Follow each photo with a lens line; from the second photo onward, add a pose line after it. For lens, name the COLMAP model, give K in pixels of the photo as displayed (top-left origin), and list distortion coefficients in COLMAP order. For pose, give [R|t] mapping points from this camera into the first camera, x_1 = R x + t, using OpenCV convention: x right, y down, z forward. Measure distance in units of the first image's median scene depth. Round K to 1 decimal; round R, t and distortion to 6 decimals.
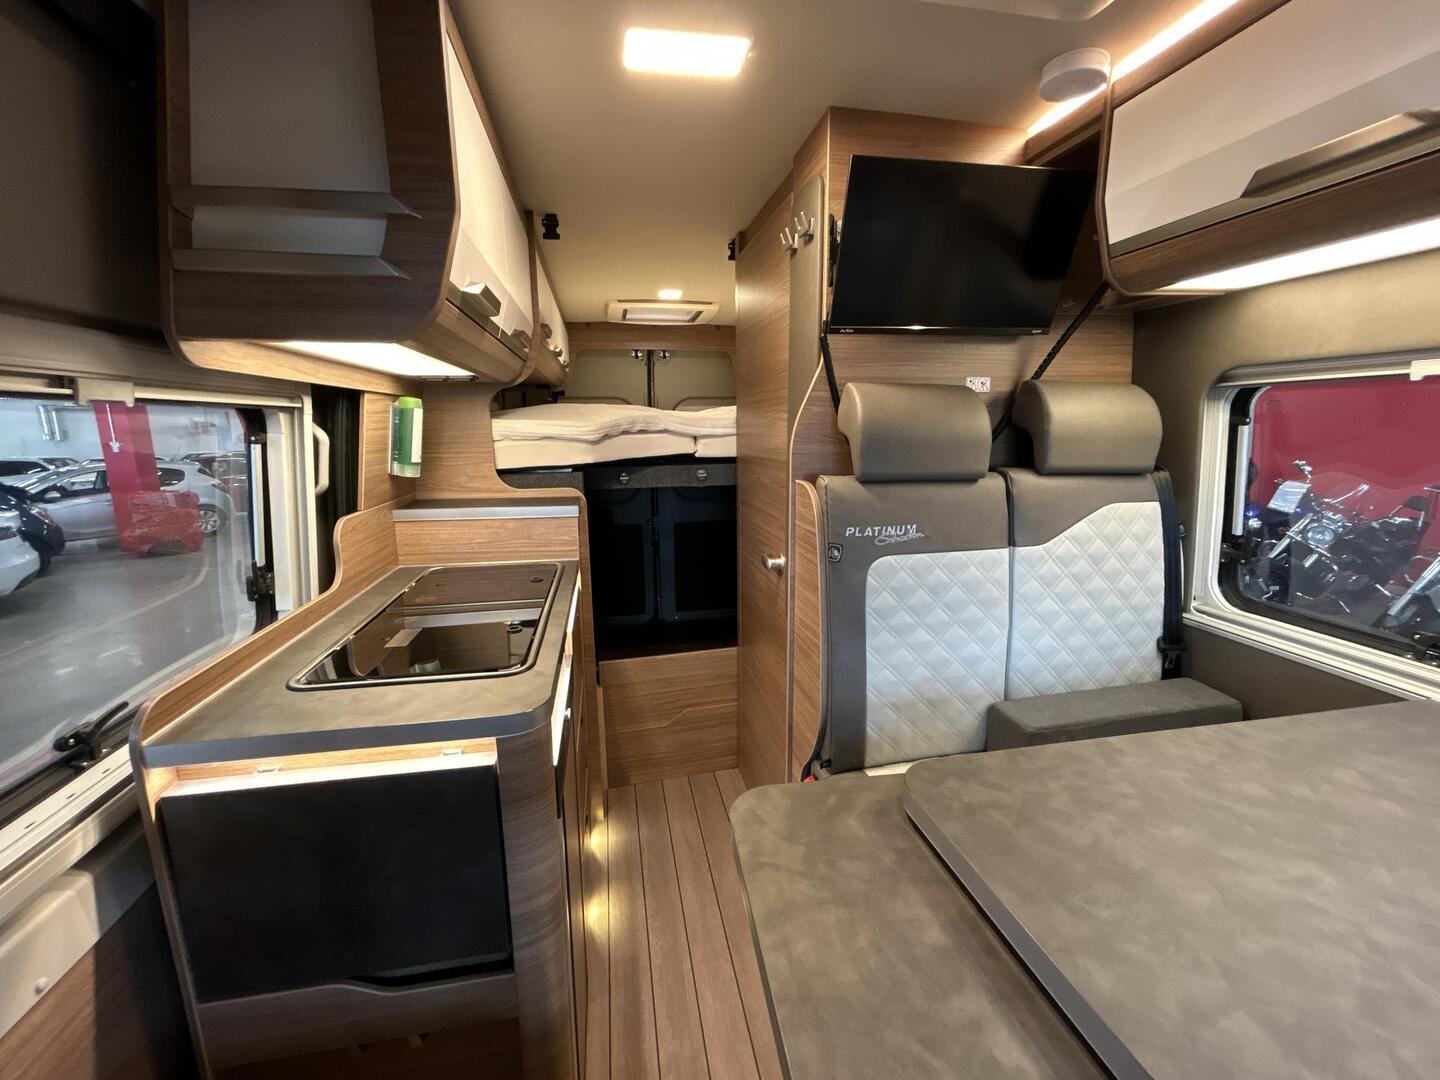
lens RADIAL K [[588.3, 0, 719.1], [0, 588.3, 538.8], [0, 0, 1]] dist [0.003354, 0.000308]
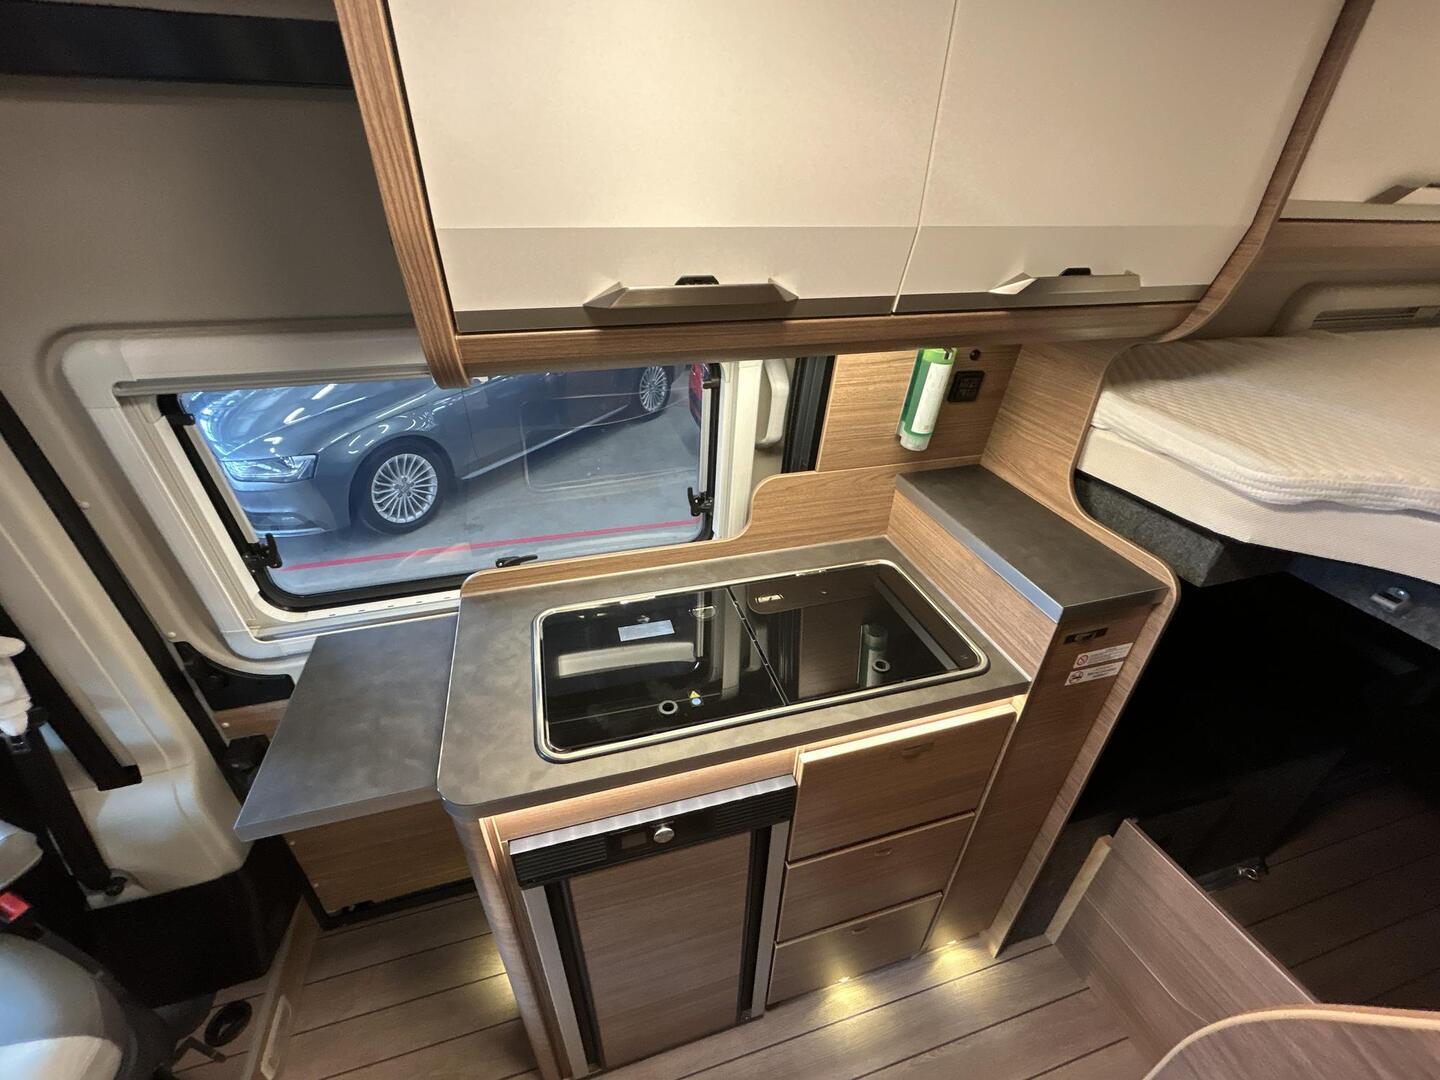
lens RADIAL K [[588.3, 0, 718.8], [0, 588.3, 538.7], [0, 0, 1]] dist [0.003354, 0.000308]
pose [[0.097700, 0.522425, -0.847070, 0.136788], [-0.211153, 0.842645, 0.495342, -0.284891], [0.972558, 0.130466, 0.192638, 0.541961]]
